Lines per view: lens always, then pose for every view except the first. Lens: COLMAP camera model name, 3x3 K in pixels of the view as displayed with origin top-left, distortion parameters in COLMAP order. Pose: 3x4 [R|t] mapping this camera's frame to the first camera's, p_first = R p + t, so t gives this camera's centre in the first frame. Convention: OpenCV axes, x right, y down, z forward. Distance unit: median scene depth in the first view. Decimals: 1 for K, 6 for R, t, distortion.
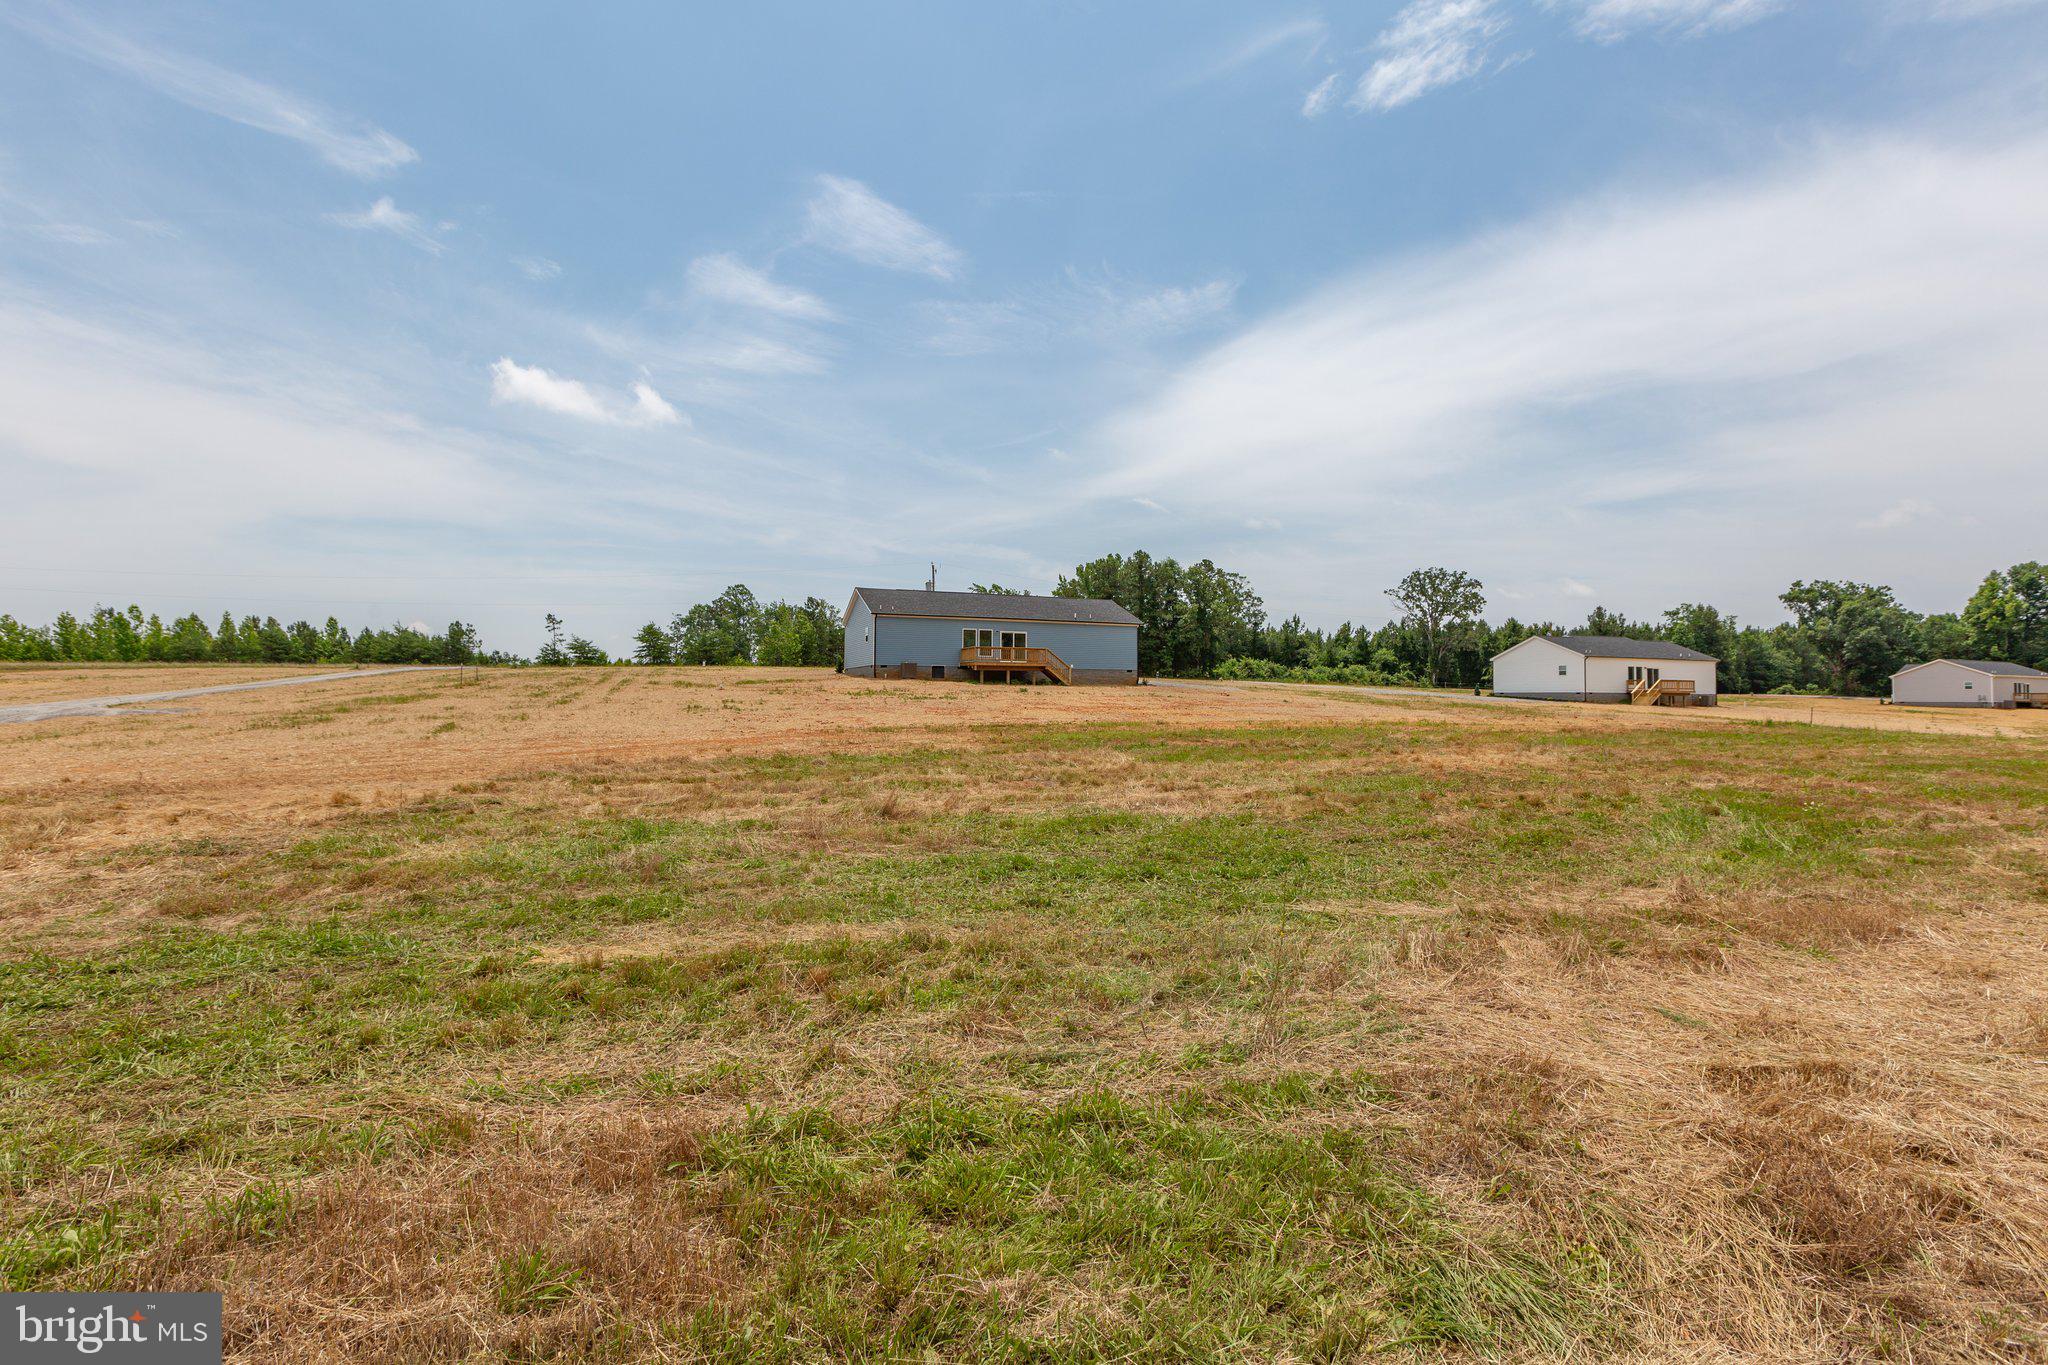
lens RADIAL K [[952.0, 0, 1024.0], [0, 952.0, 682.5], [0, 0, 1]] dist [-0.005241, -0.000176]
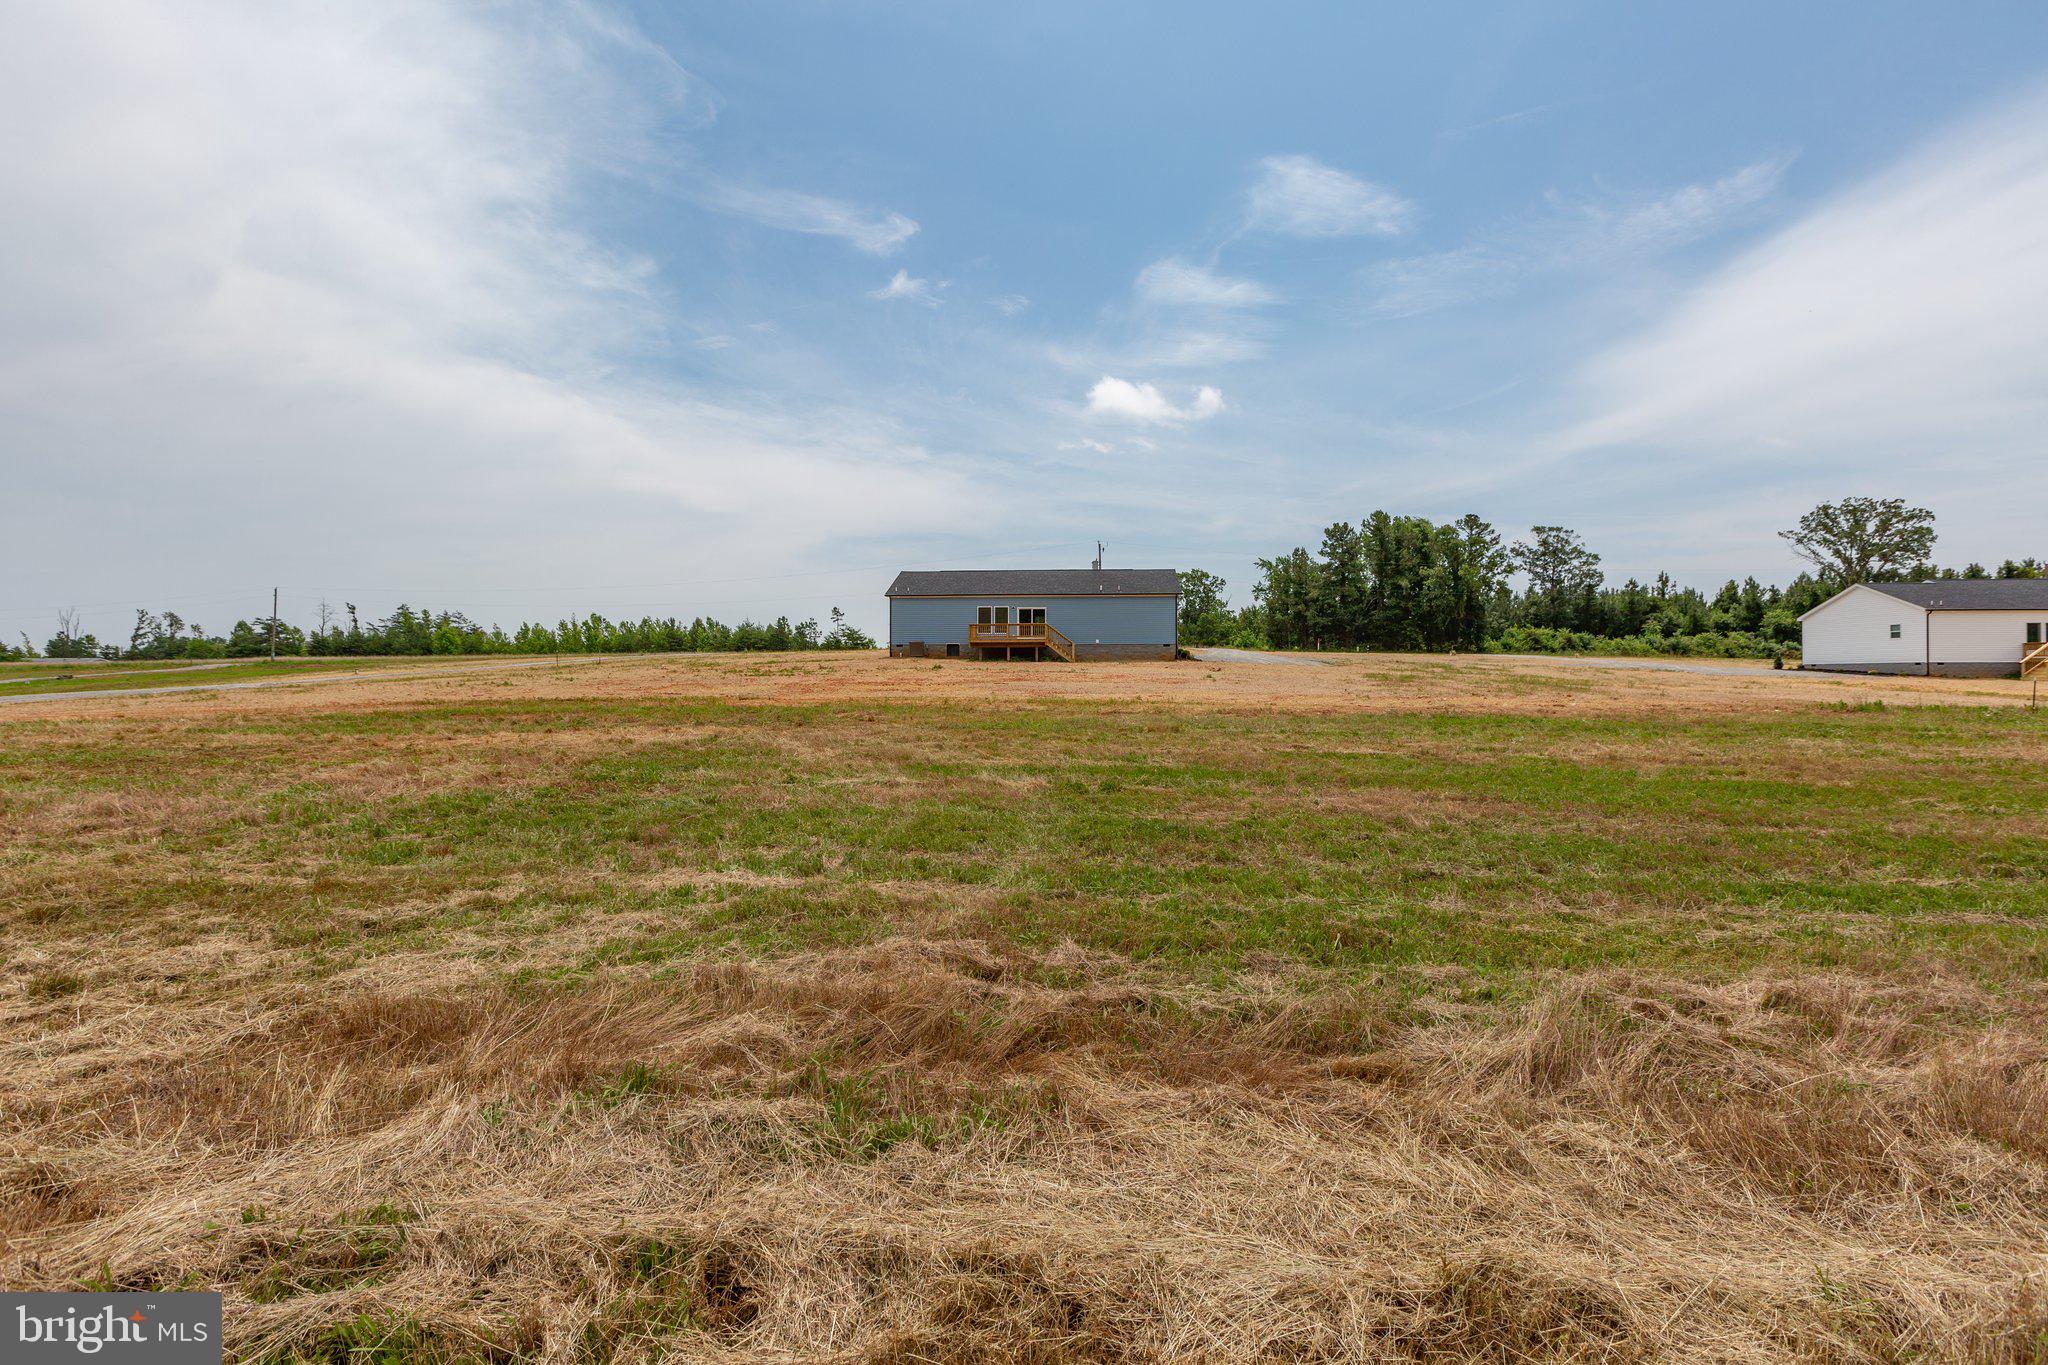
lens RADIAL K [[931.8, 0, 1024.0], [0, 931.8, 682.5], [0, 0, 1]] dist [0.003570, 0.000682]
pose [[0.894360, -0.004209, -0.447328, 0.268400], [0.012198, 0.999813, 0.014981, 0.005876], [0.447181, -0.018855, 0.894245, 0.092849]]
